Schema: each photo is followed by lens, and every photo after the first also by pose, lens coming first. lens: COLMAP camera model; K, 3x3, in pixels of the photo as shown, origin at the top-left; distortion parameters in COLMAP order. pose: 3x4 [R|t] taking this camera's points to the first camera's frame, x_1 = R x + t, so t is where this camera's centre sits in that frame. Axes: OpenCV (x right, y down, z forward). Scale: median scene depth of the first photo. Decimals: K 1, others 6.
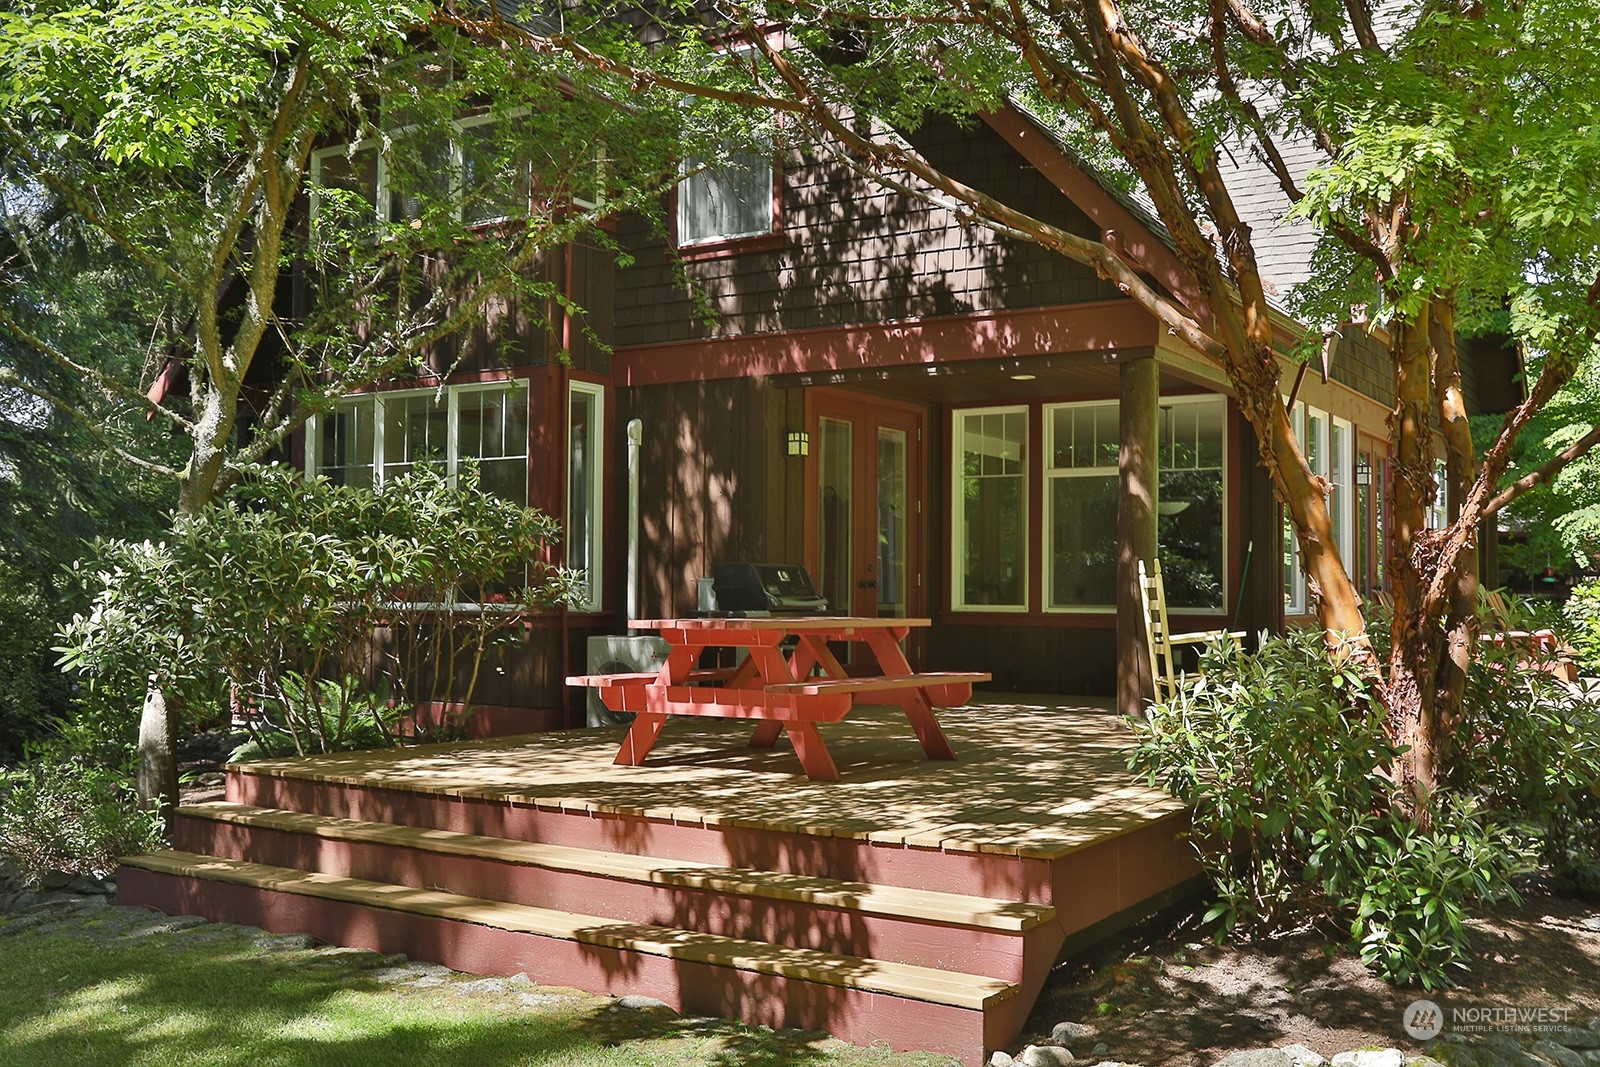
lens RADIAL K [[1823.8, 0, 800.0], [0, 1823.8, 533.5], [0, 0, 1]] dist [-0.081599, 0.012267]
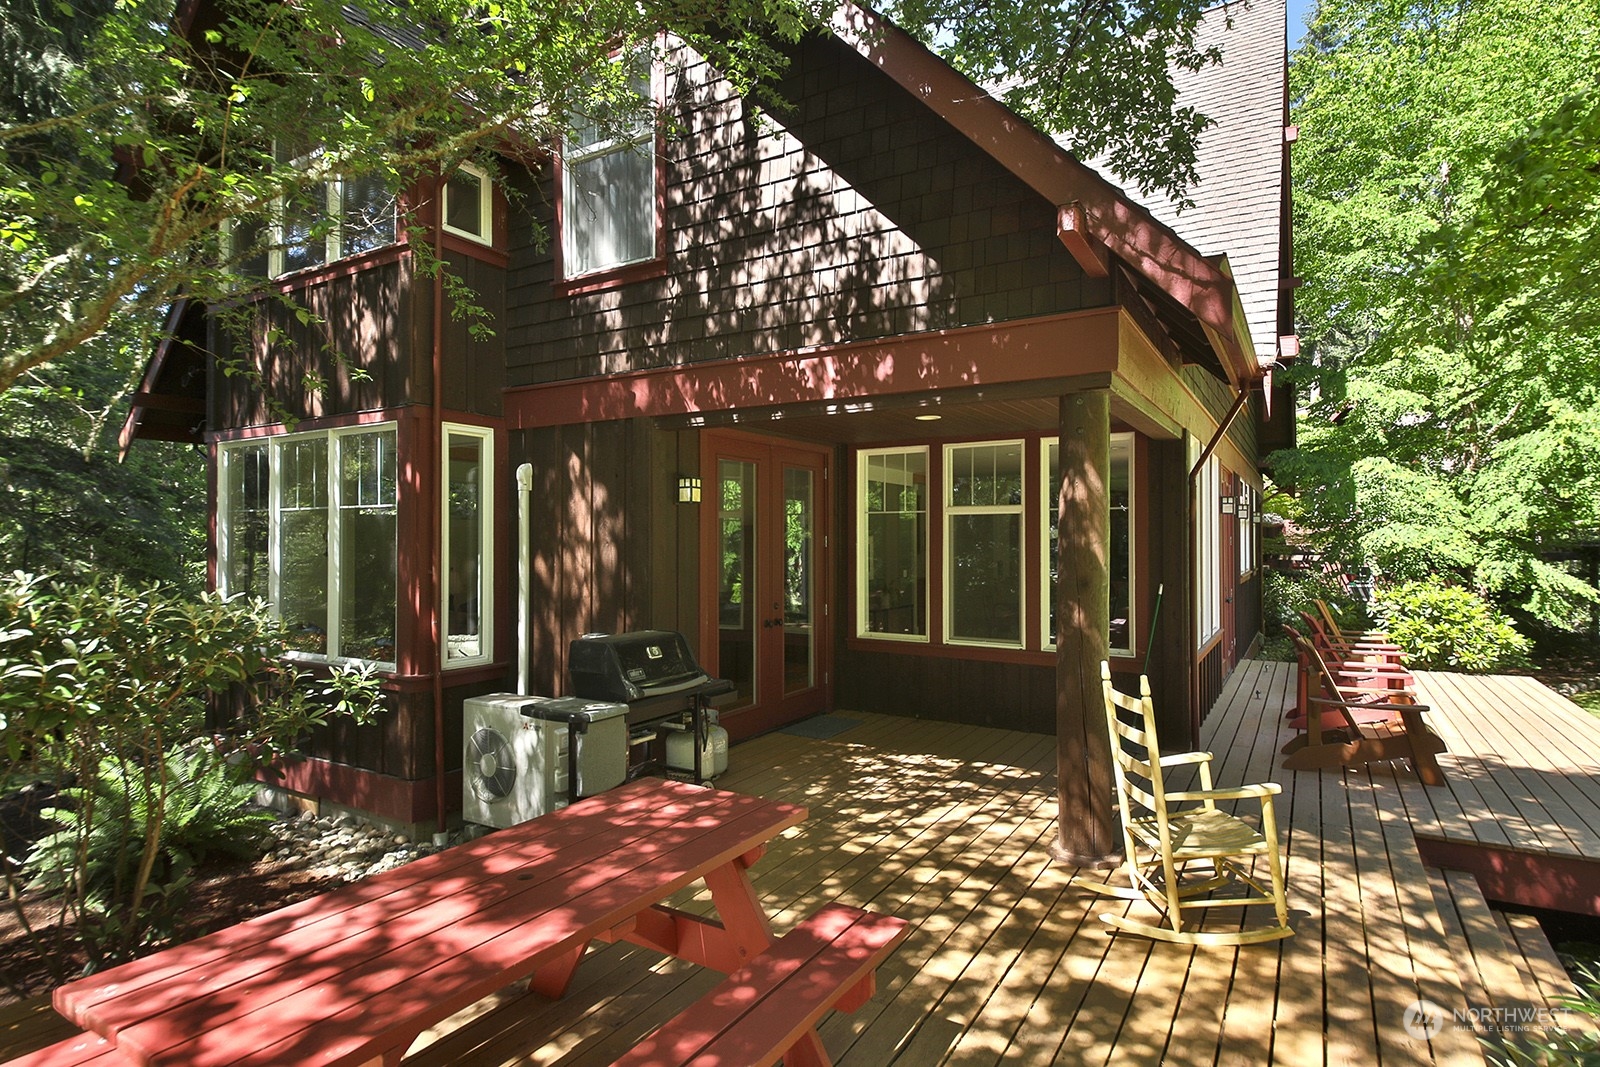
lens RADIAL K [[665.4, 0, 800.0], [0, 665.4, 533.5], [0, 0, 1]] dist [-0.000349, -0.000023]
pose [[0.999845, -0.001863, -0.017493, 0.061148], [0.003149, 0.997270, 0.073773, -0.051817], [0.017308, -0.073817, 0.997122, 0.658849]]
